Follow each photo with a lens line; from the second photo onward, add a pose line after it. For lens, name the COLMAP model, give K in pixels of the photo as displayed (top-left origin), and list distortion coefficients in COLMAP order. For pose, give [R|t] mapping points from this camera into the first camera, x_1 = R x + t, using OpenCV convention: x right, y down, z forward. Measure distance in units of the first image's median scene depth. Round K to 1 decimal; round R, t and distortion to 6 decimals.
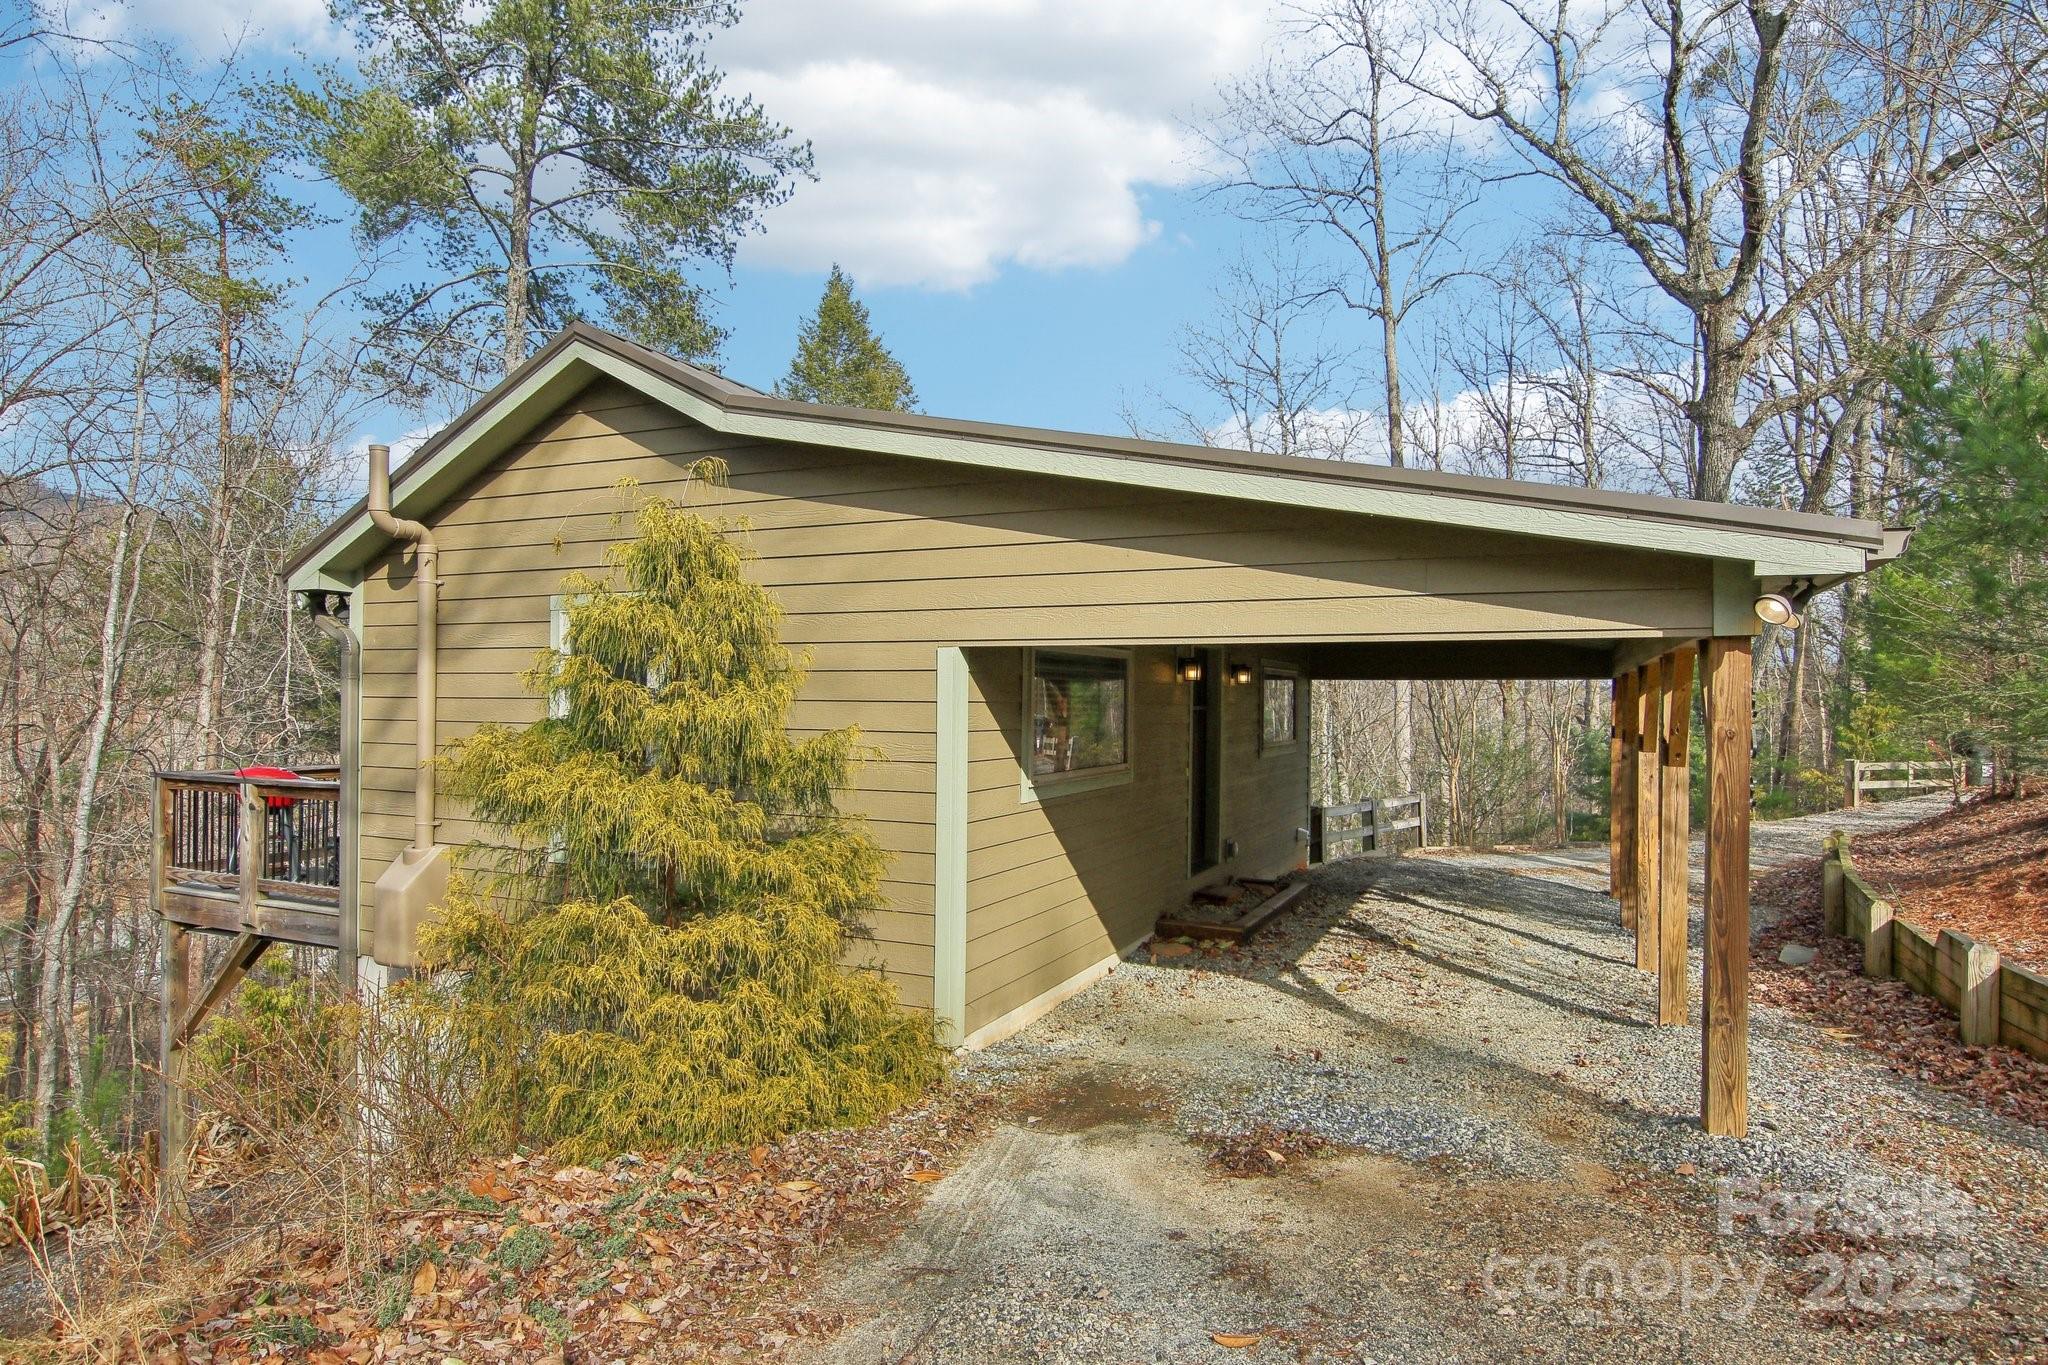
lens RADIAL K [[1138.2, 0, 1028.2], [0, 1138.2, 700.7], [0, 0, 1]] dist [0.003326, -0.022580]
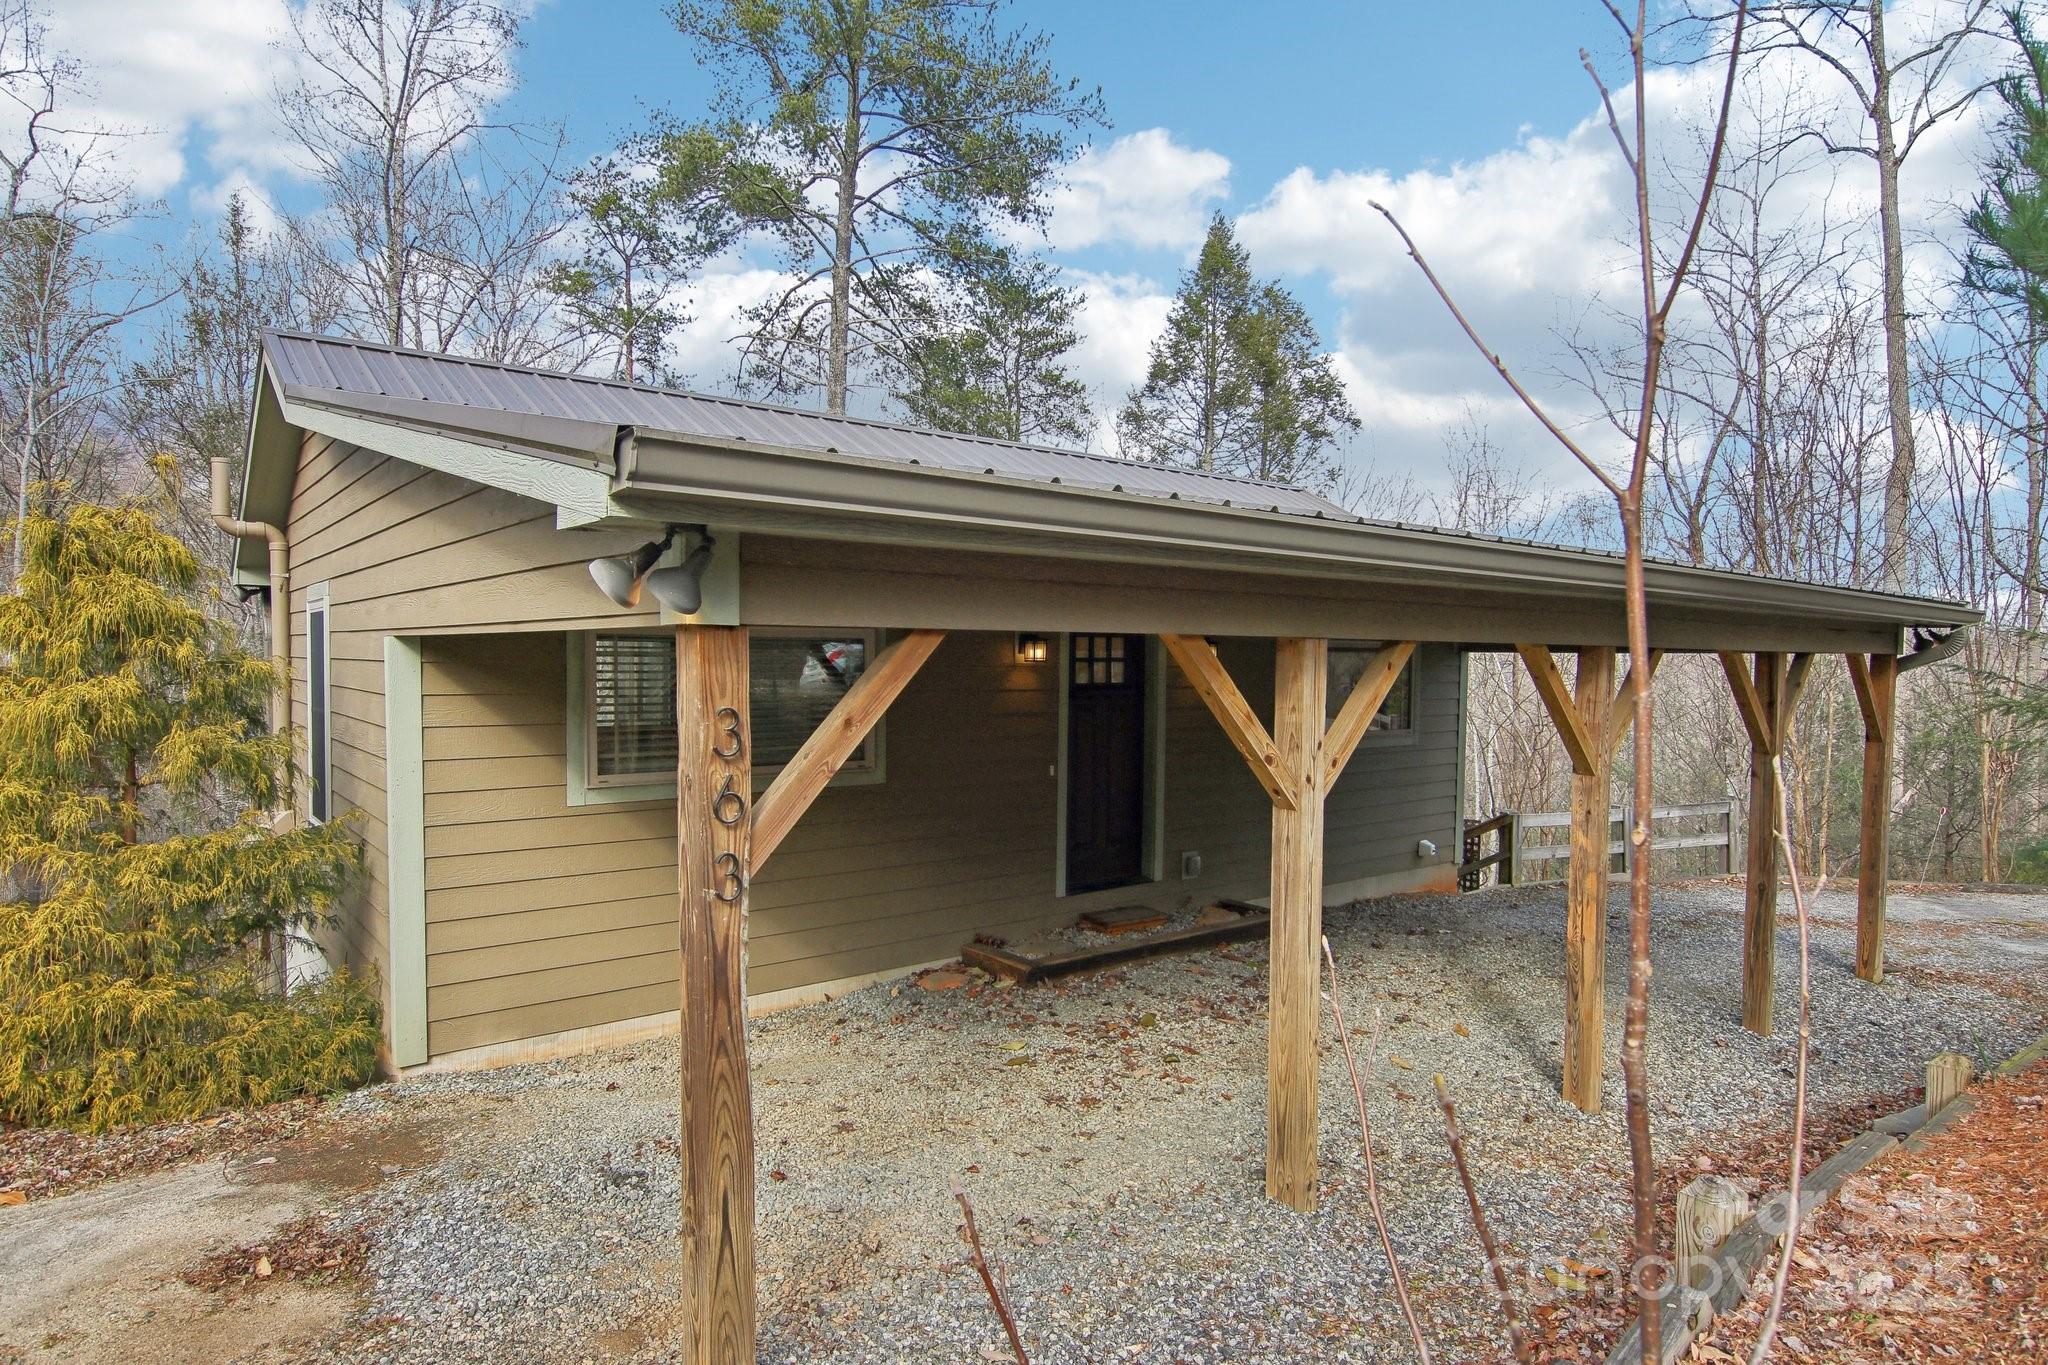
lens RADIAL K [[1152.4, 0, 1020.8], [0, 1152.4, 677.7], [0, 0, 1]] dist [0.019708, -0.027494]
pose [[0.897865, 0.009394, -0.440172, 0.192692], [-0.003032, 0.999881, 0.015156, -0.006998], [0.440261, -0.012274, 0.897786, 0.089746]]
